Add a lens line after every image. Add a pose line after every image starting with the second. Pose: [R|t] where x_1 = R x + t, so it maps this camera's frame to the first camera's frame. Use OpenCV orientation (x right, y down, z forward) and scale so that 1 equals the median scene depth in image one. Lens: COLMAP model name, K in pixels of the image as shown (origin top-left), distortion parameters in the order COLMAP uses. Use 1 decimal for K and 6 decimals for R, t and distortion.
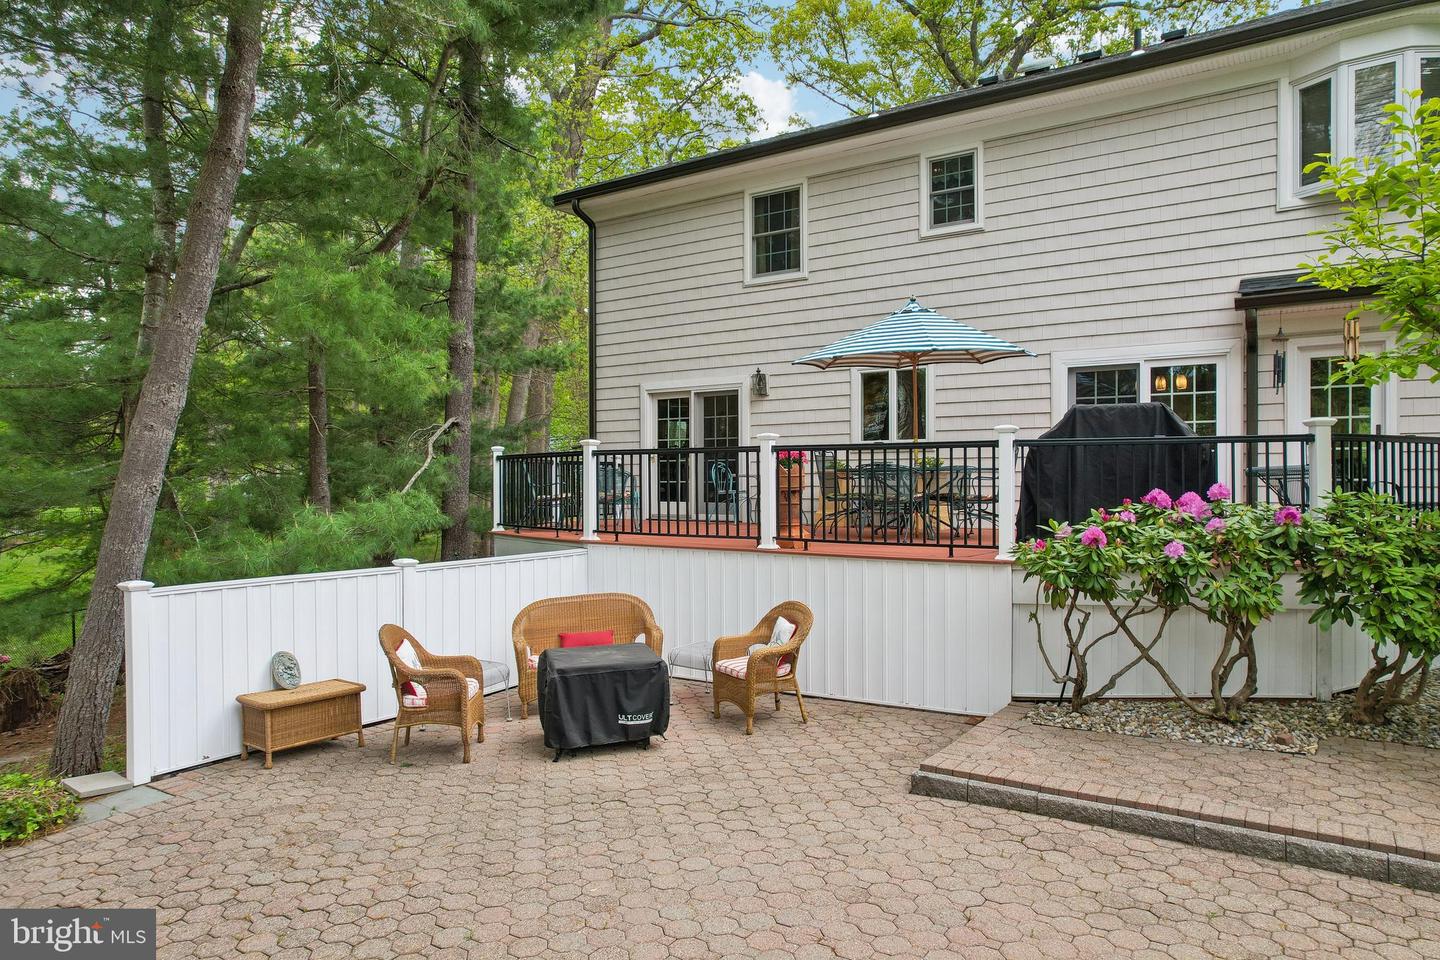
lens RADIAL K [[920.6, 0, 722.2], [0, 920.6, 487.4], [0, 0, 1]] dist [-0.070231, 0.062537]
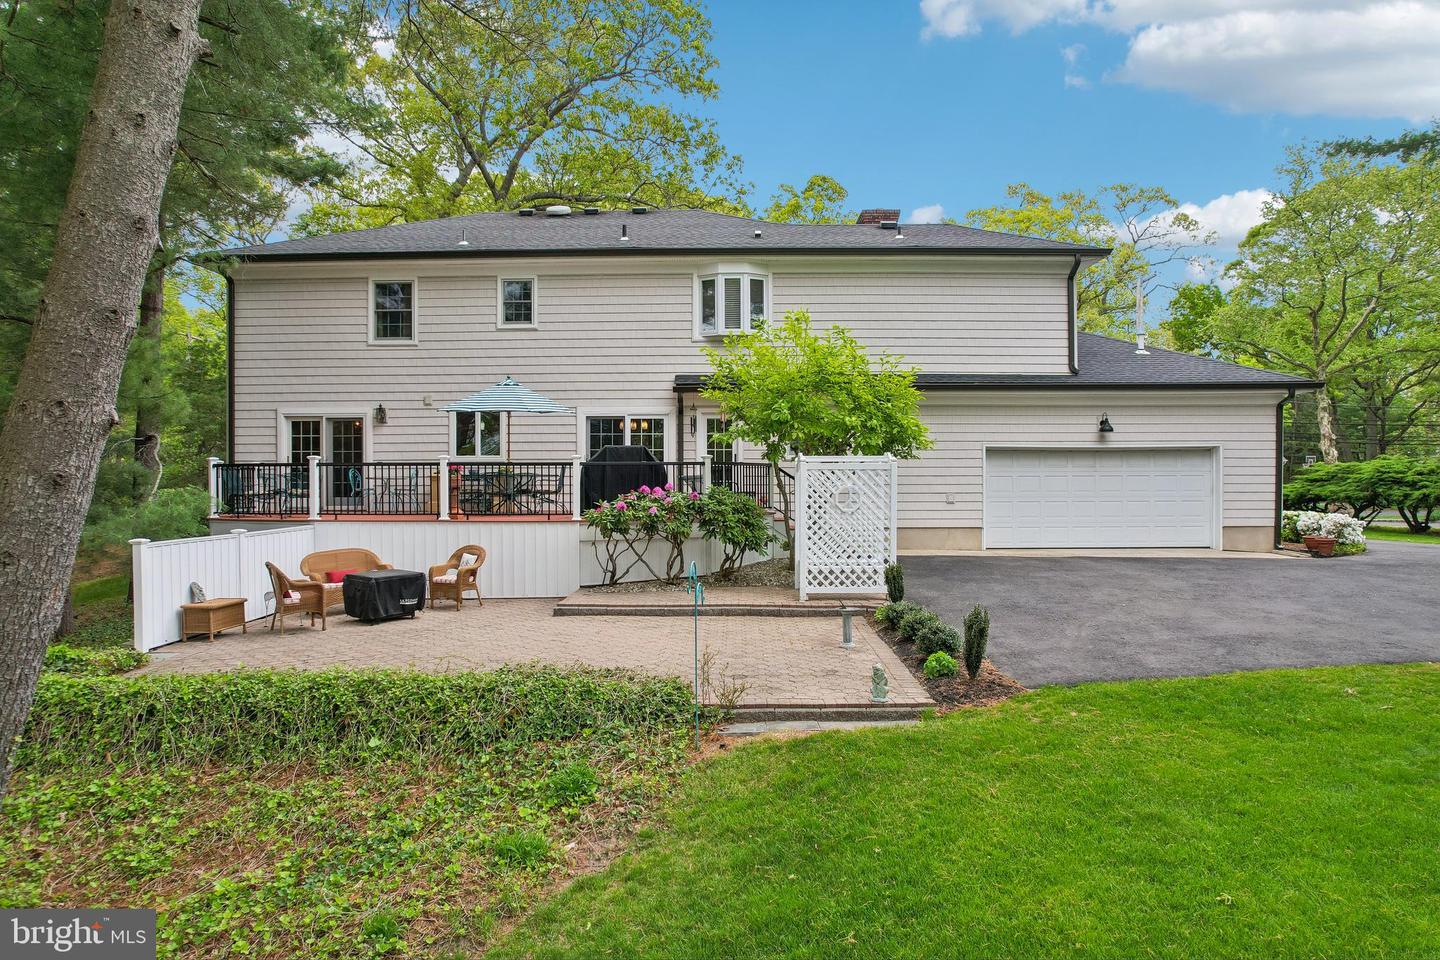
lens RADIAL K [[920.6, 0, 720.2], [0, 920.6, 482.1], [0, 0, 1]] dist [-0.070231, 0.062537]
pose [[0.839184, -0.000087, 0.543847, -0.383802], [0.003637, 0.999979, -0.005453, 0.004221], [-0.543835, 0.006554, 0.839166, -0.646458]]
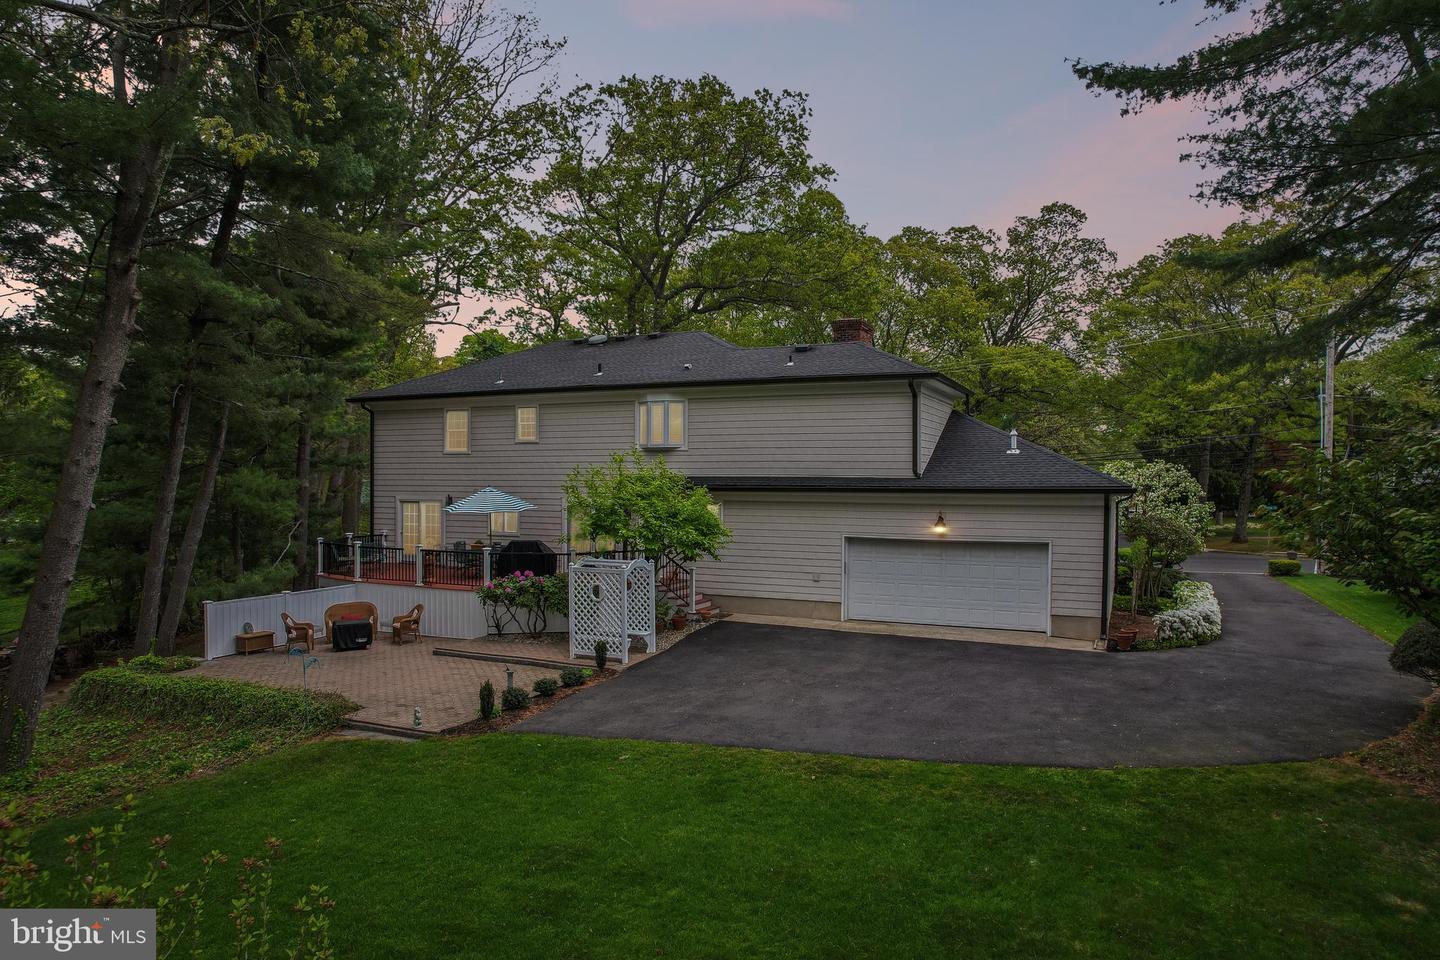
lens RADIAL K [[920.6, 0, 719.4], [0, 920.6, 484.3], [0, 0, 1]] dist [-0.070231, 0.062537]
pose [[0.986197, 0.006481, 0.165448, 0.405153], [-0.006452, 0.999979, -0.000710, -0.203453], [-0.165449, -0.000368, 0.986218, -1.580590]]
